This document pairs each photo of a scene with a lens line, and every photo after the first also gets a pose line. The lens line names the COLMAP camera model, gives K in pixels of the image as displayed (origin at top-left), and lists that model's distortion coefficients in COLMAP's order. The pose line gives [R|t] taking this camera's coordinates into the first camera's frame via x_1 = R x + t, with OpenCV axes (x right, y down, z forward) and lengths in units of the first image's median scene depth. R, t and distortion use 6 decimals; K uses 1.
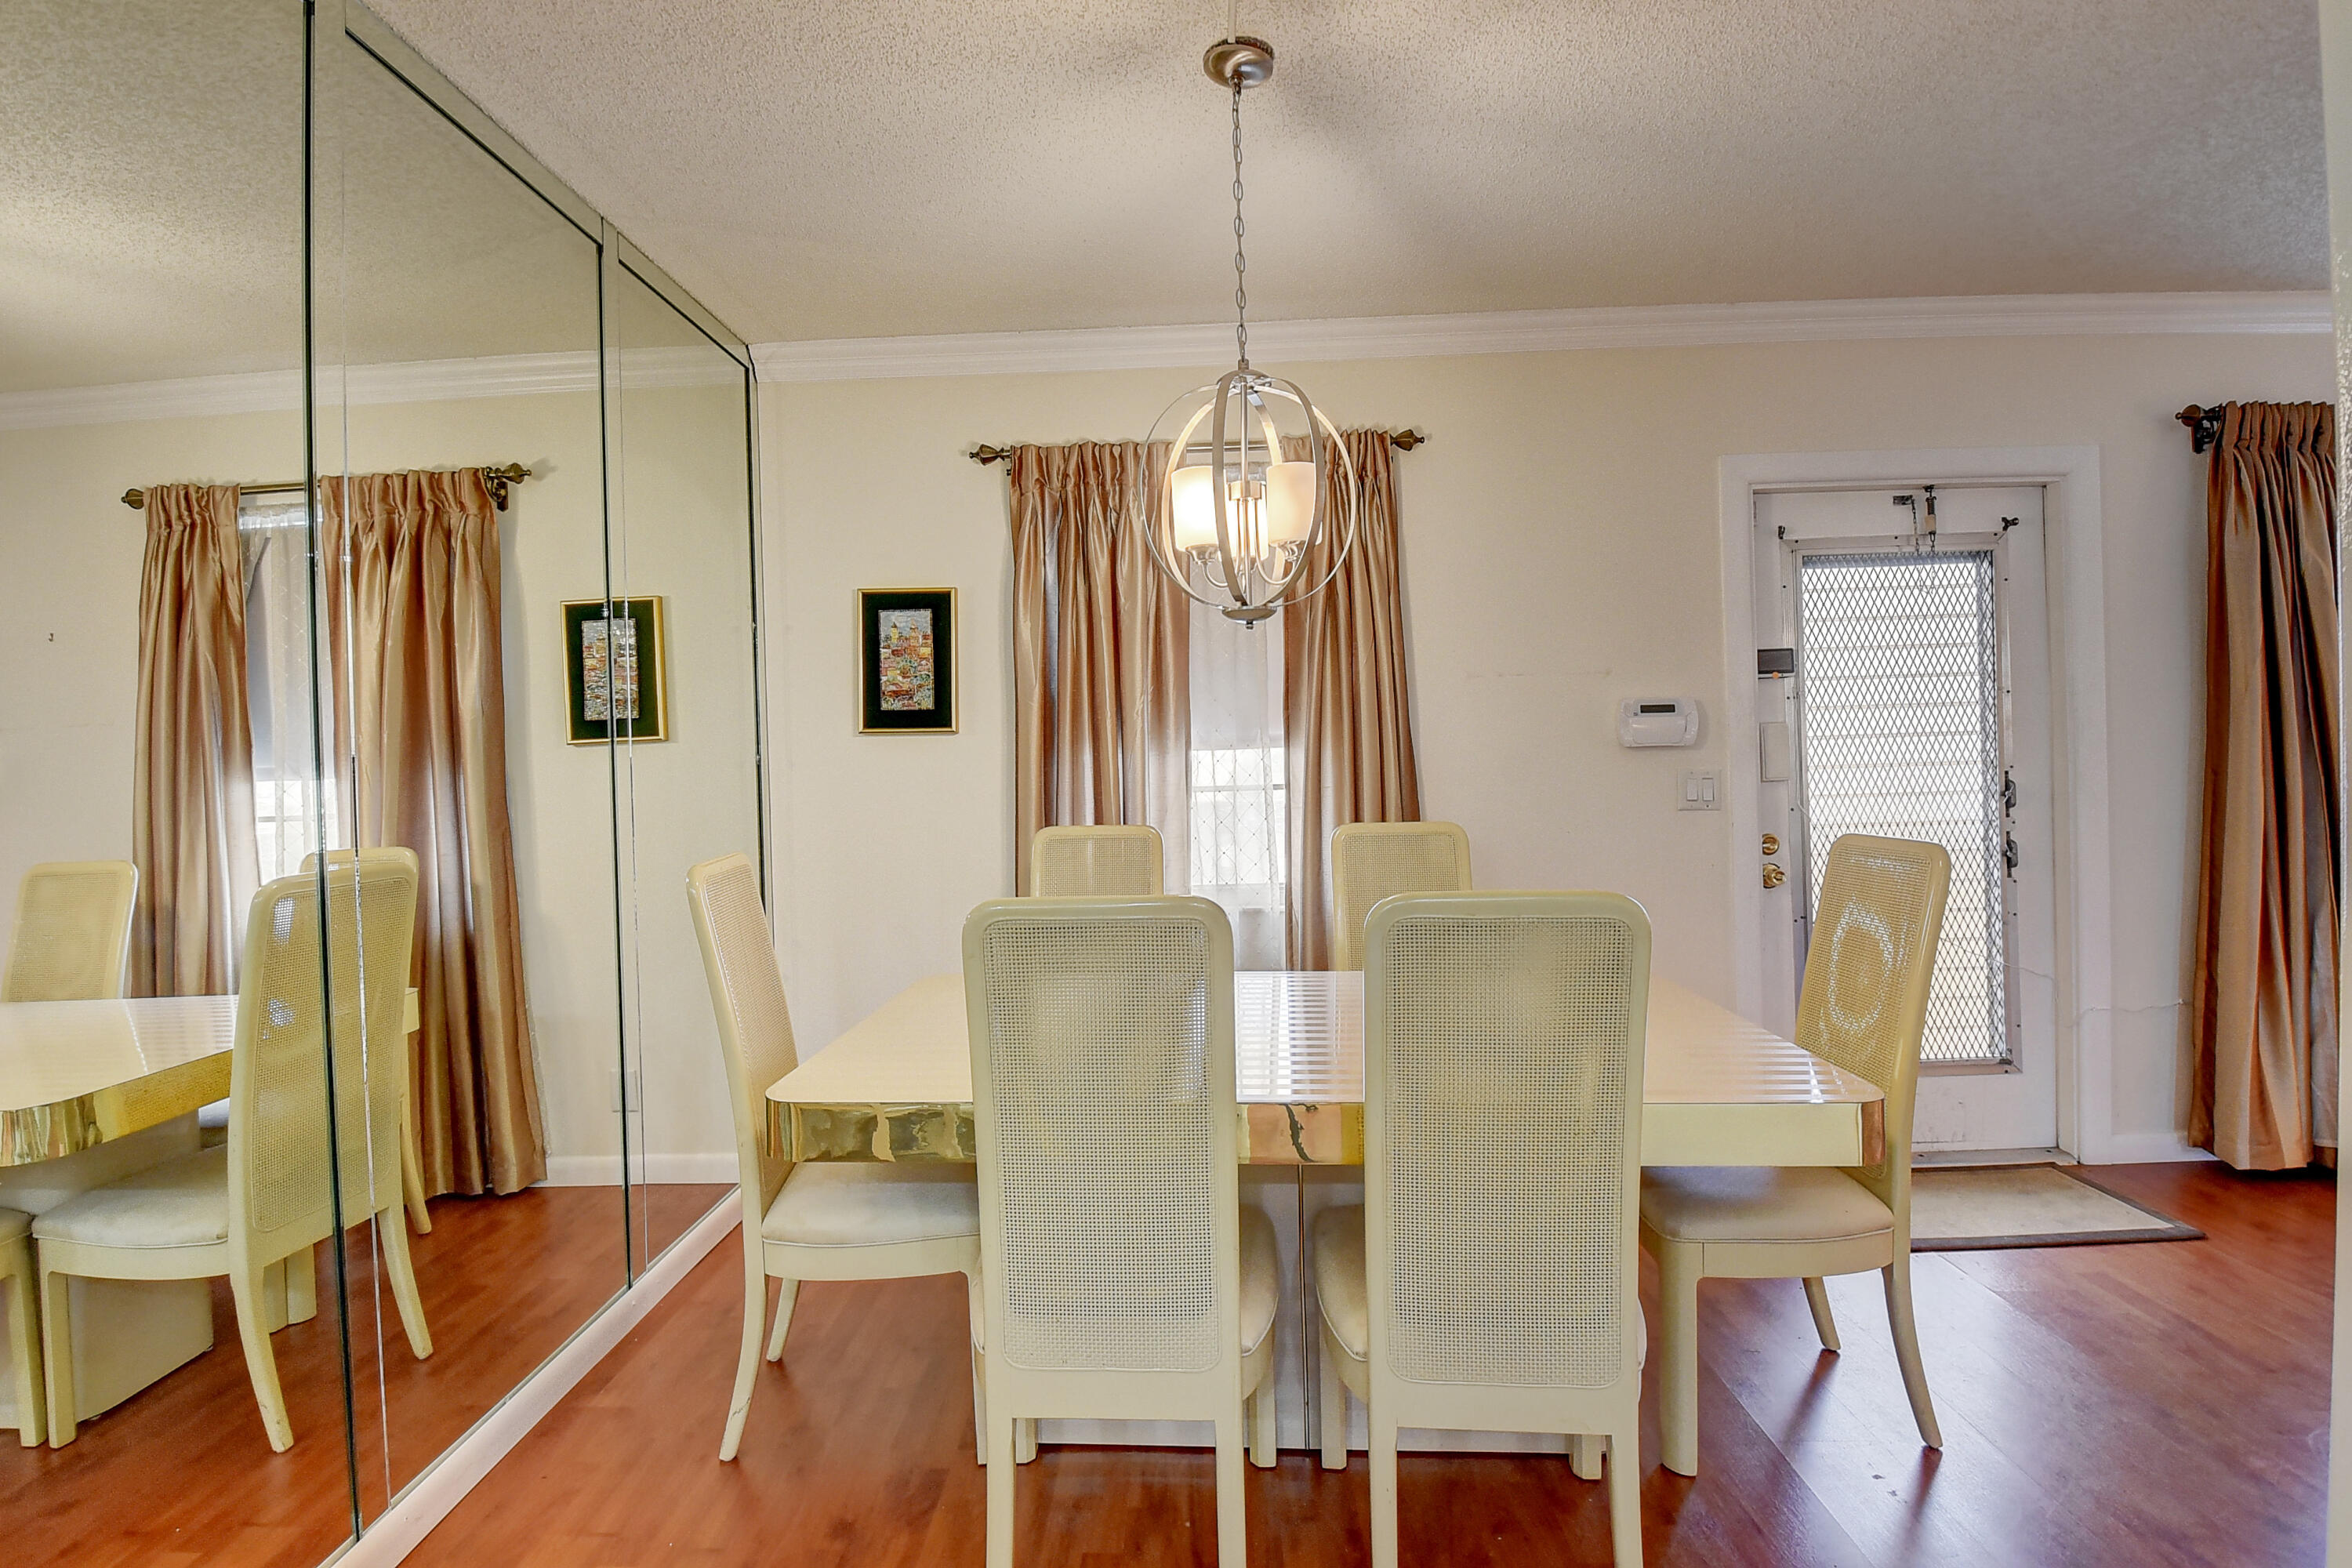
lens RADIAL K [[1077.4, 0, 1162.0], [0, 1077.4, 761.2], [0, 0, 1]] dist [0.014504, -0.018126]
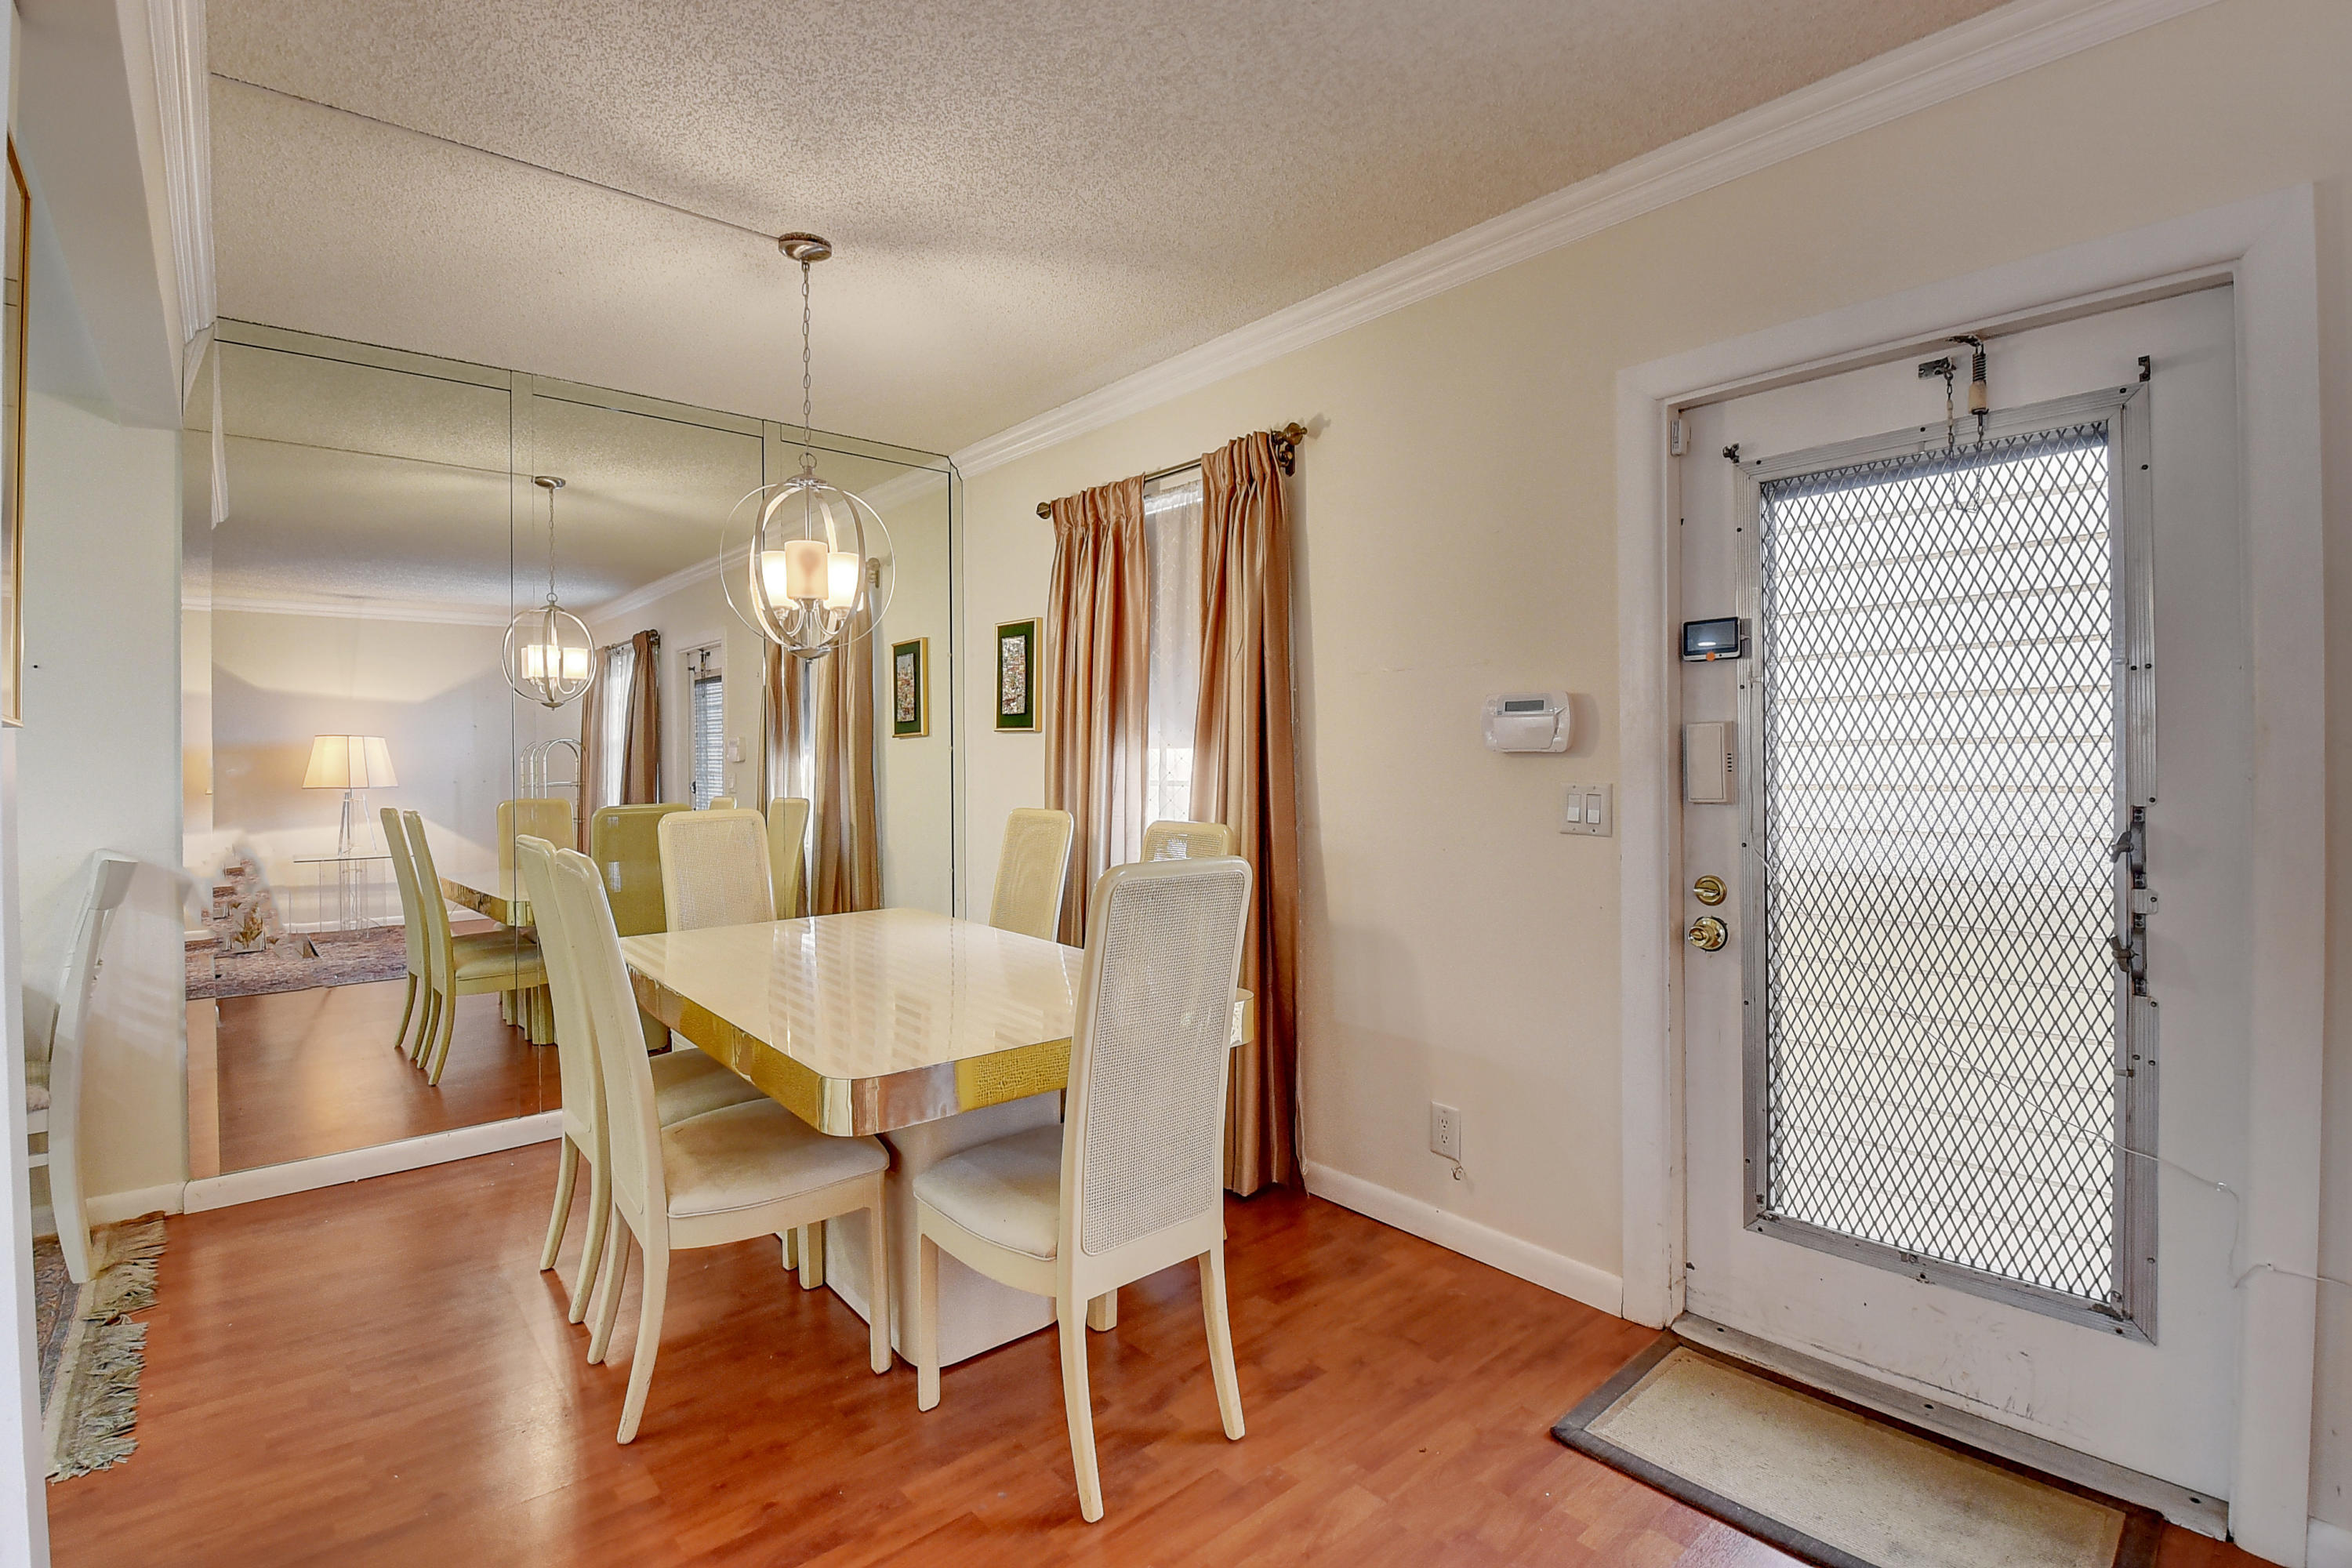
lens RADIAL K [[1077.4, 0, 1162.0], [0, 1077.4, 761.2], [0, 0, 1]] dist [0.014504, -0.018126]
pose [[0.679358, 0.024882, -0.733385, 0.848882], [-0.018199, 0.999689, 0.017059, -0.015269], [0.733581, 0.001758, 0.679599, 0.243417]]
